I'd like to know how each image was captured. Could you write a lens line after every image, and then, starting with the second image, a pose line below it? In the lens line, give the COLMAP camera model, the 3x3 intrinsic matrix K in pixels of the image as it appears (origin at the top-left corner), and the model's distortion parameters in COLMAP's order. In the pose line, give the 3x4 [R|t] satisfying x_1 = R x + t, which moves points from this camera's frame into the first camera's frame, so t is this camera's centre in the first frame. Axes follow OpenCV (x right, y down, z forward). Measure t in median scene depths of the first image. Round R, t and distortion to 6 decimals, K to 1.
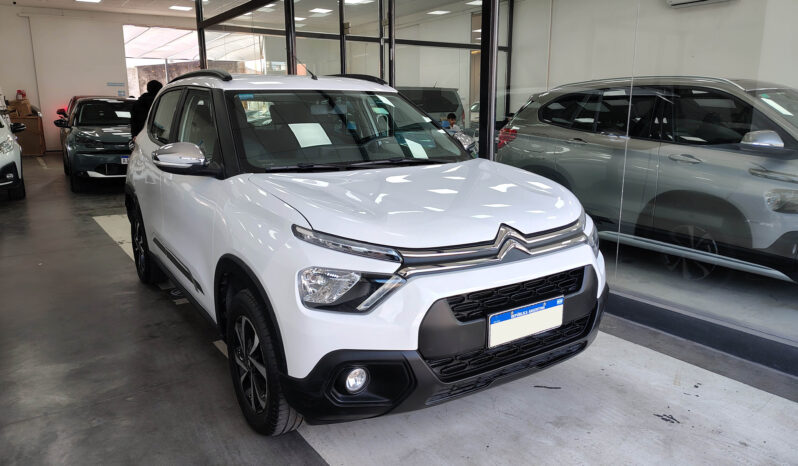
lens RADIAL K [[562.9, 0, 399.0], [0, 562.9, 233.0], [0, 0, 1]] dist [0.058053, -0.081228]
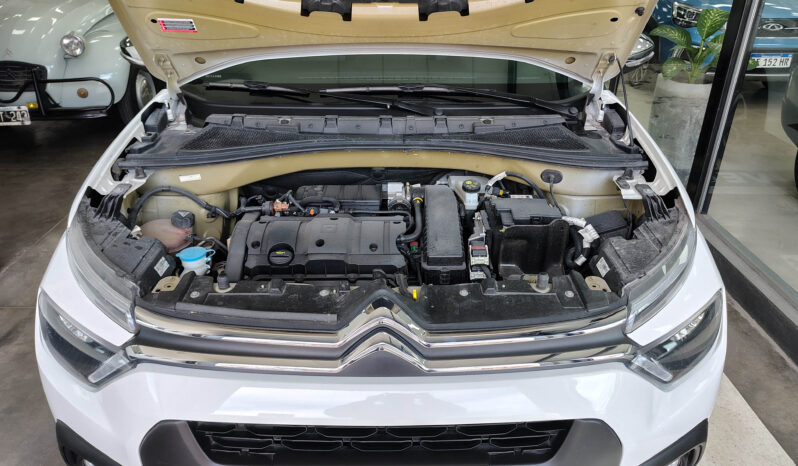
lens RADIAL K [[579.3, 0, 399.0], [0, 579.3, 233.0], [0, 0, 1]] dist [-0.006000, 0.000120]
pose [[0.837076, 0.259007, -0.481891, 0.433571], [-0.123102, 0.947415, 0.295381, -0.221850], [0.533057, -0.187935, 0.824943, 0.627819]]
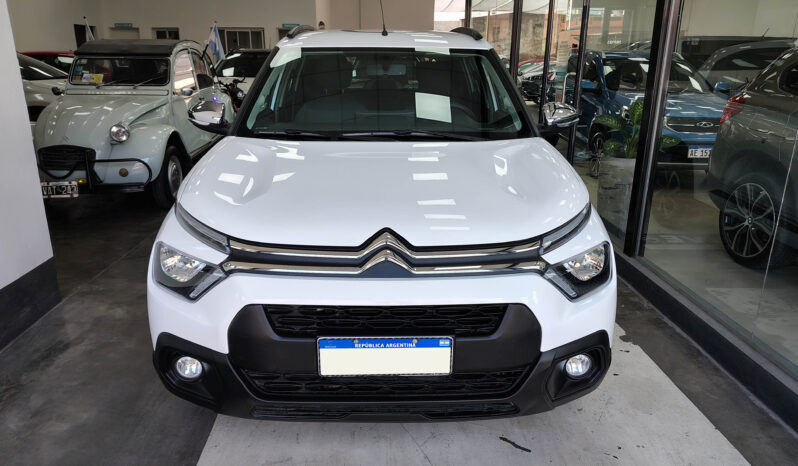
lens RADIAL K [[573.9, 0, 397.5], [0, 573.9, 236.9], [0, 0, 1]] dist [0.001118, -0.001261]
pose [[0.845347, 0.165576, -0.507911, 0.619817], [-0.123057, 0.985541, 0.116469, -0.101140], [0.519852, -0.035955, 0.853499, 0.341959]]
